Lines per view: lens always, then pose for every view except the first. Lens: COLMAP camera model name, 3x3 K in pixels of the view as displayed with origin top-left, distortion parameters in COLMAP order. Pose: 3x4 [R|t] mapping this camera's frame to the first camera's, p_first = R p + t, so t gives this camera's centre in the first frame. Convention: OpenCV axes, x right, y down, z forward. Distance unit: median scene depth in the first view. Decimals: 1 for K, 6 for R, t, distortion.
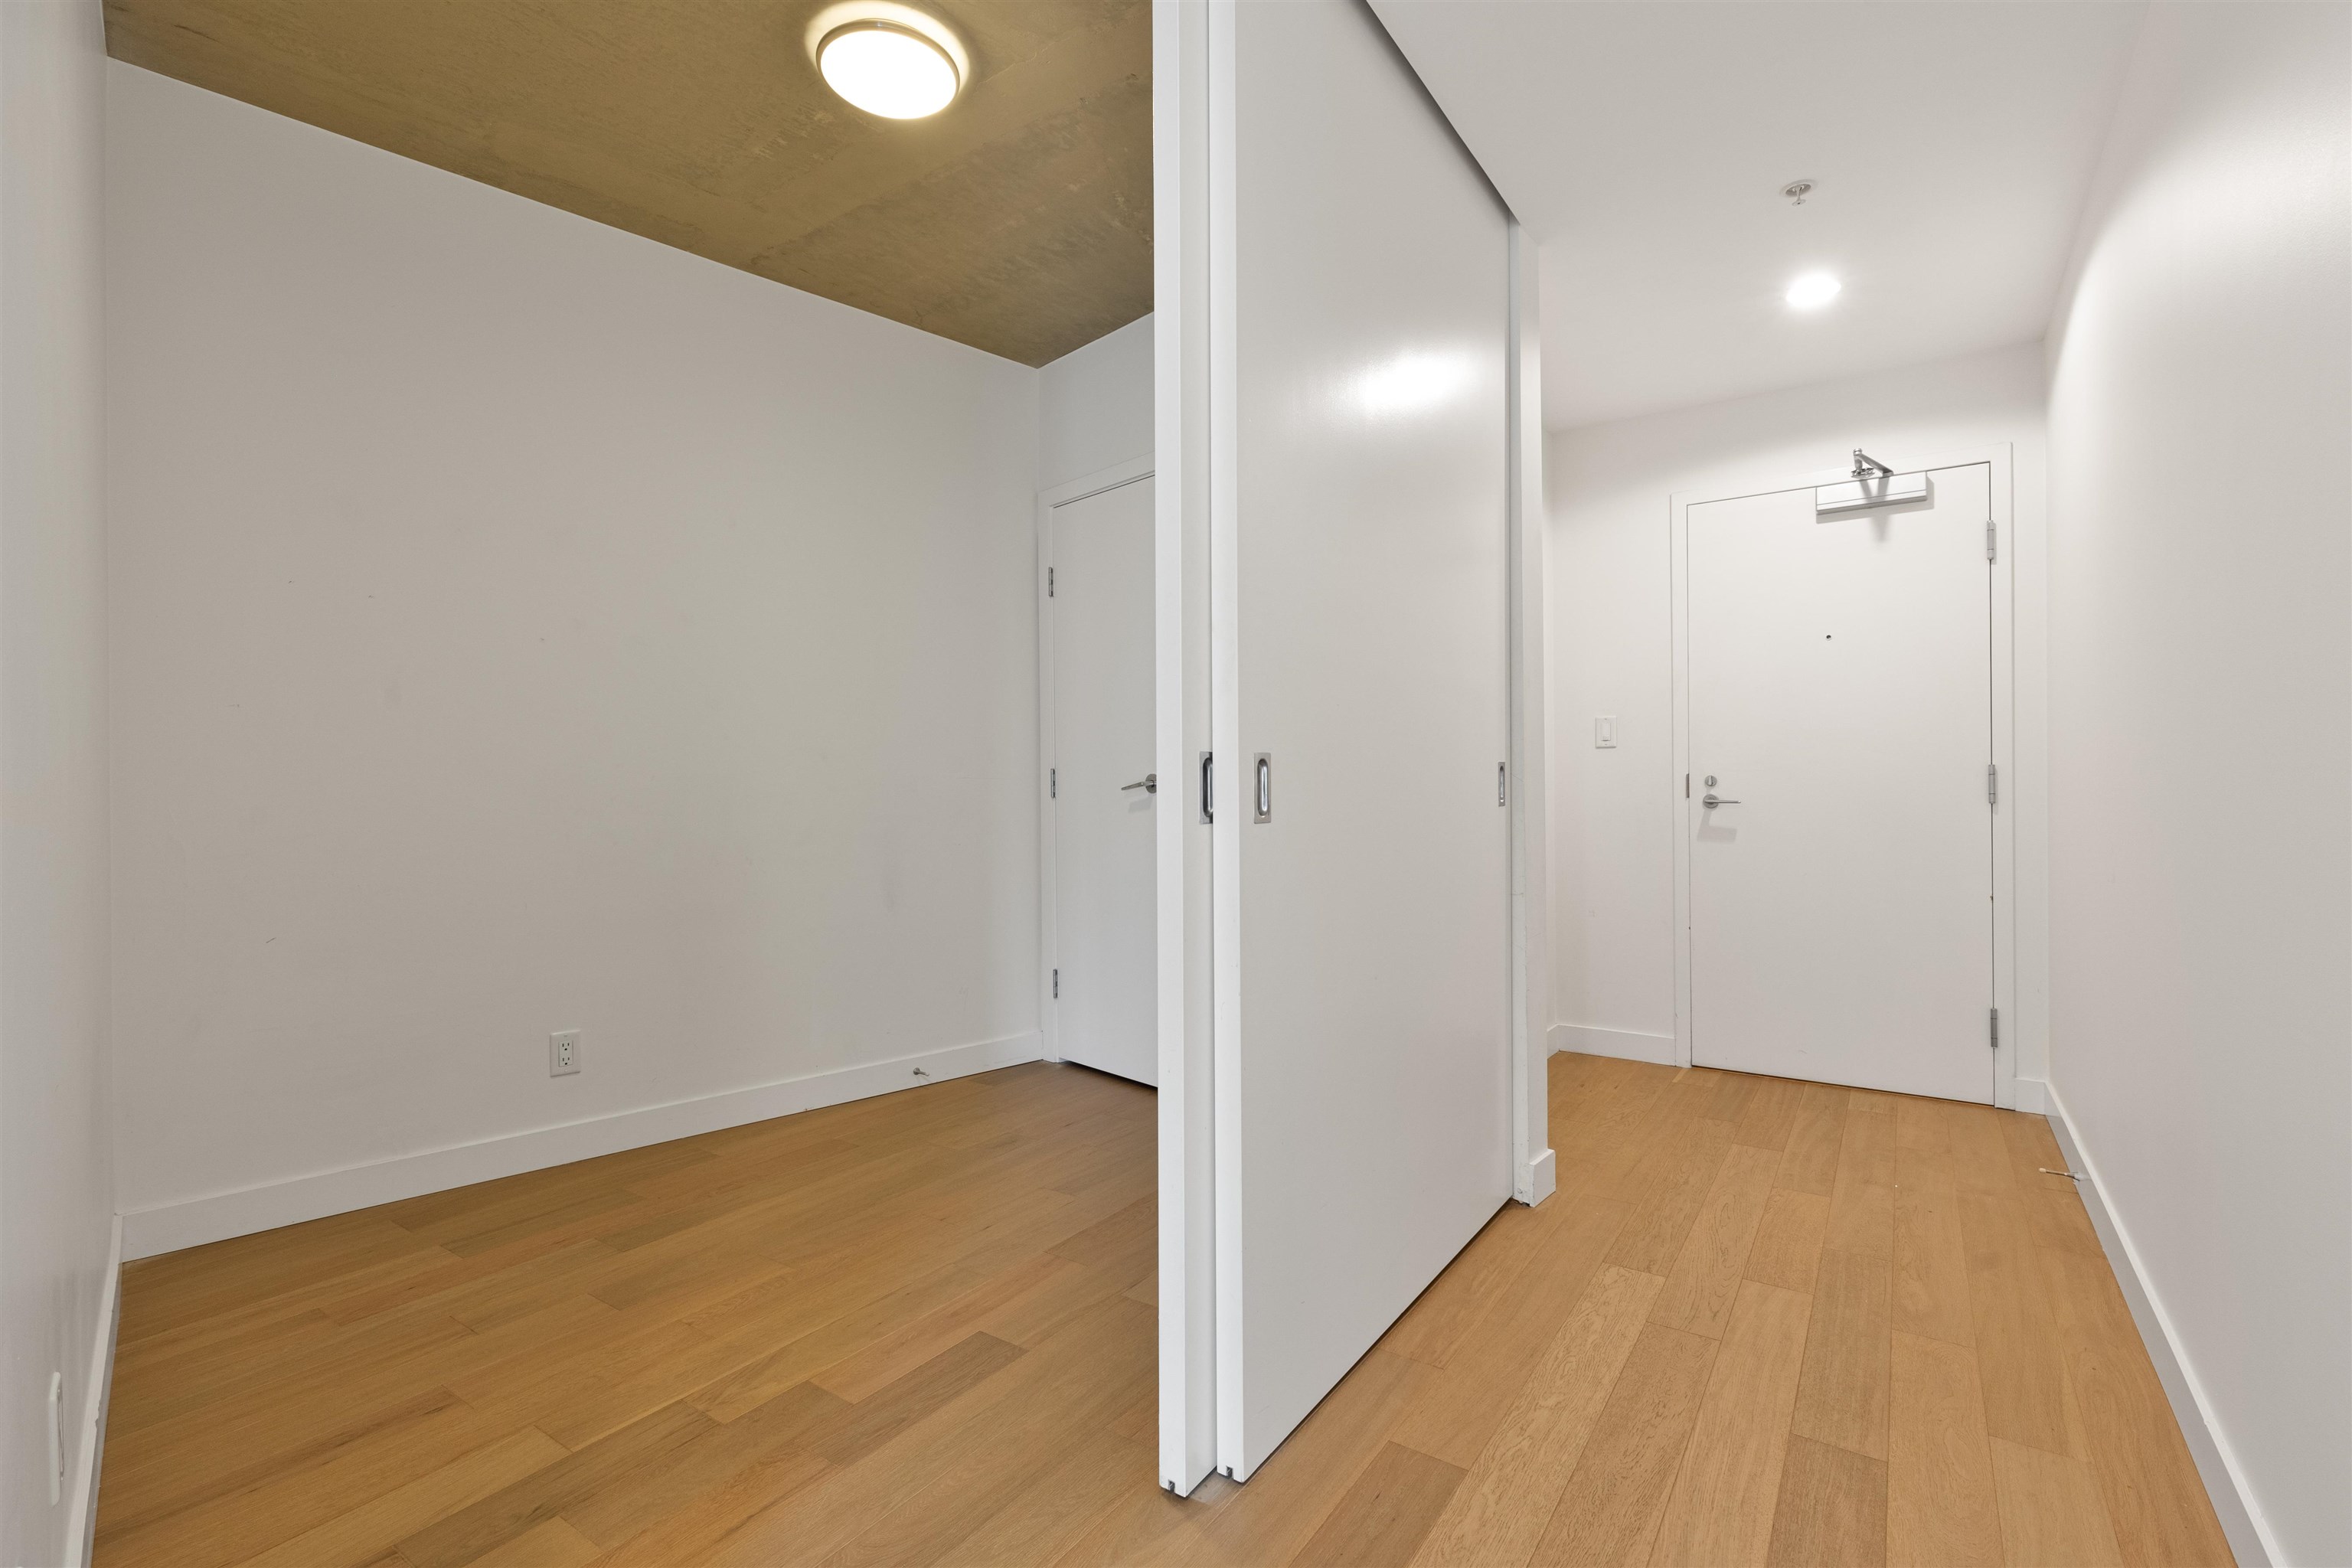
lens RADIAL K [[1040.4, 0, 1176.0], [0, 1040.4, 784.0], [0, 0, 1]] dist [0.001196, 0.006601]
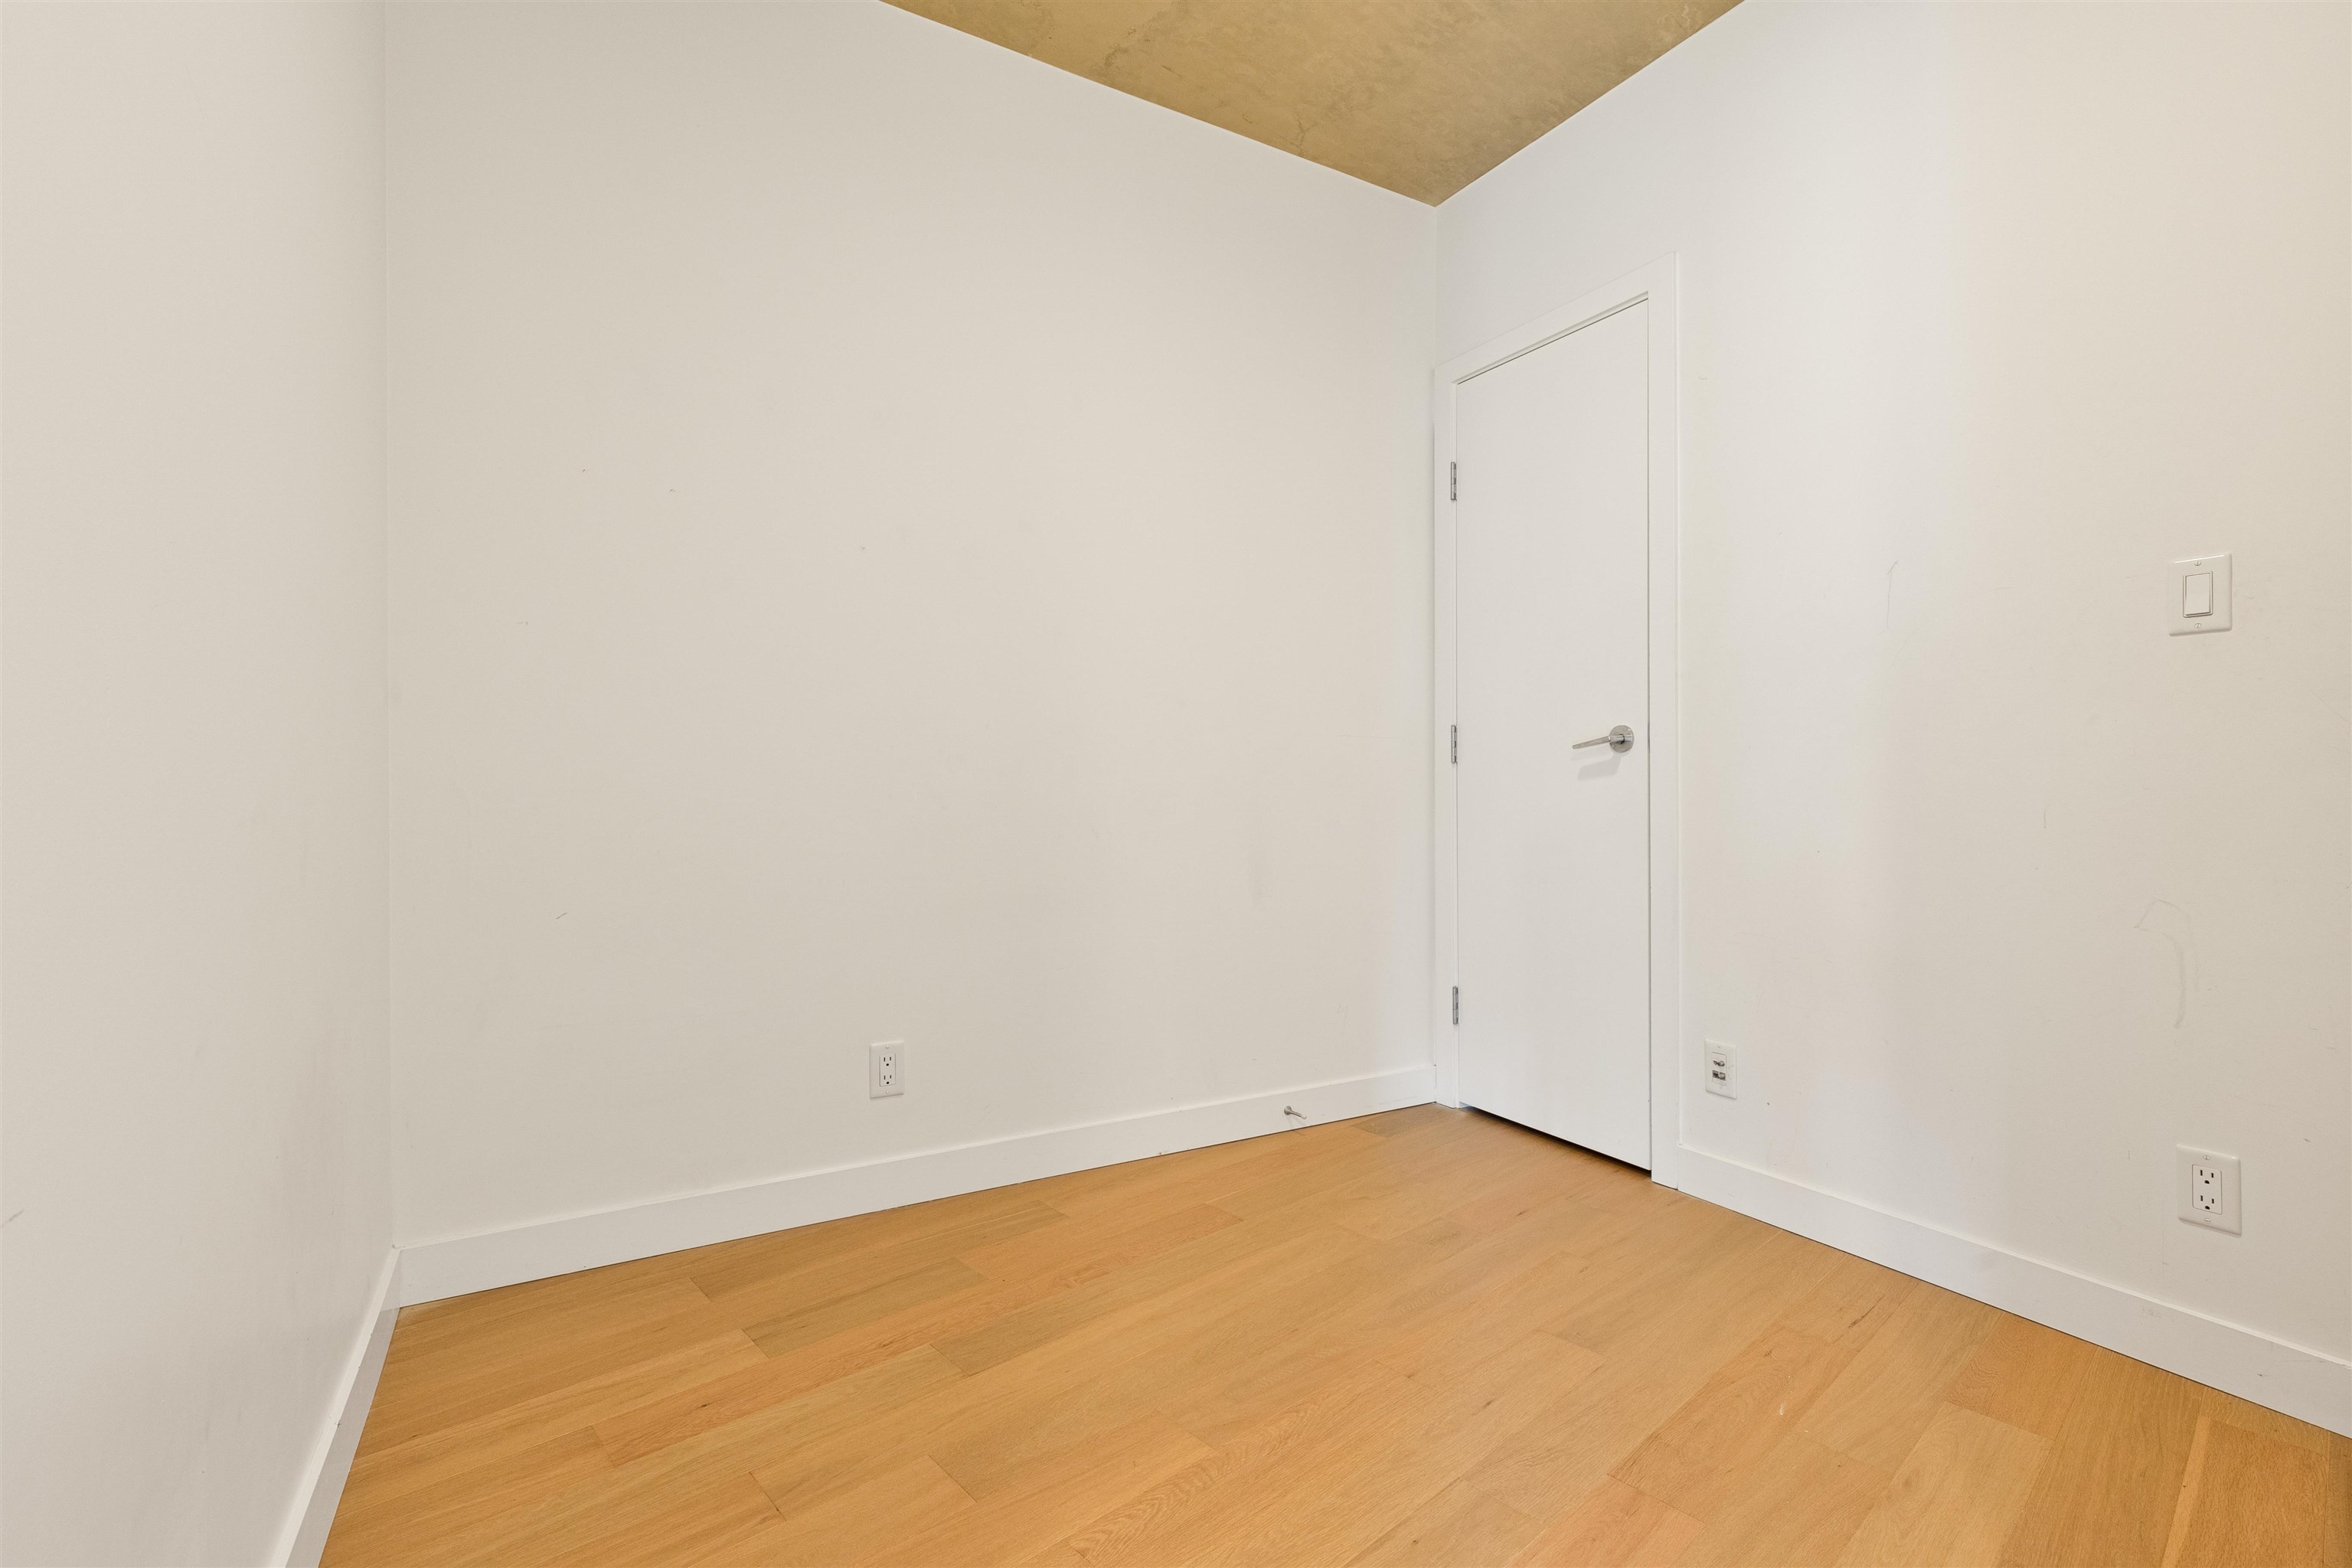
lens RADIAL K [[1054.8, 0, 1180.6], [0, 1054.8, 785.9], [0, 0, 1]] dist [0.002247, 0.000291]
pose [[0.971397, 0.009343, -0.237277, -0.204676], [-0.007827, 0.999943, 0.007330, 0.041093], [0.237332, -0.005263, 0.971414, 0.312062]]
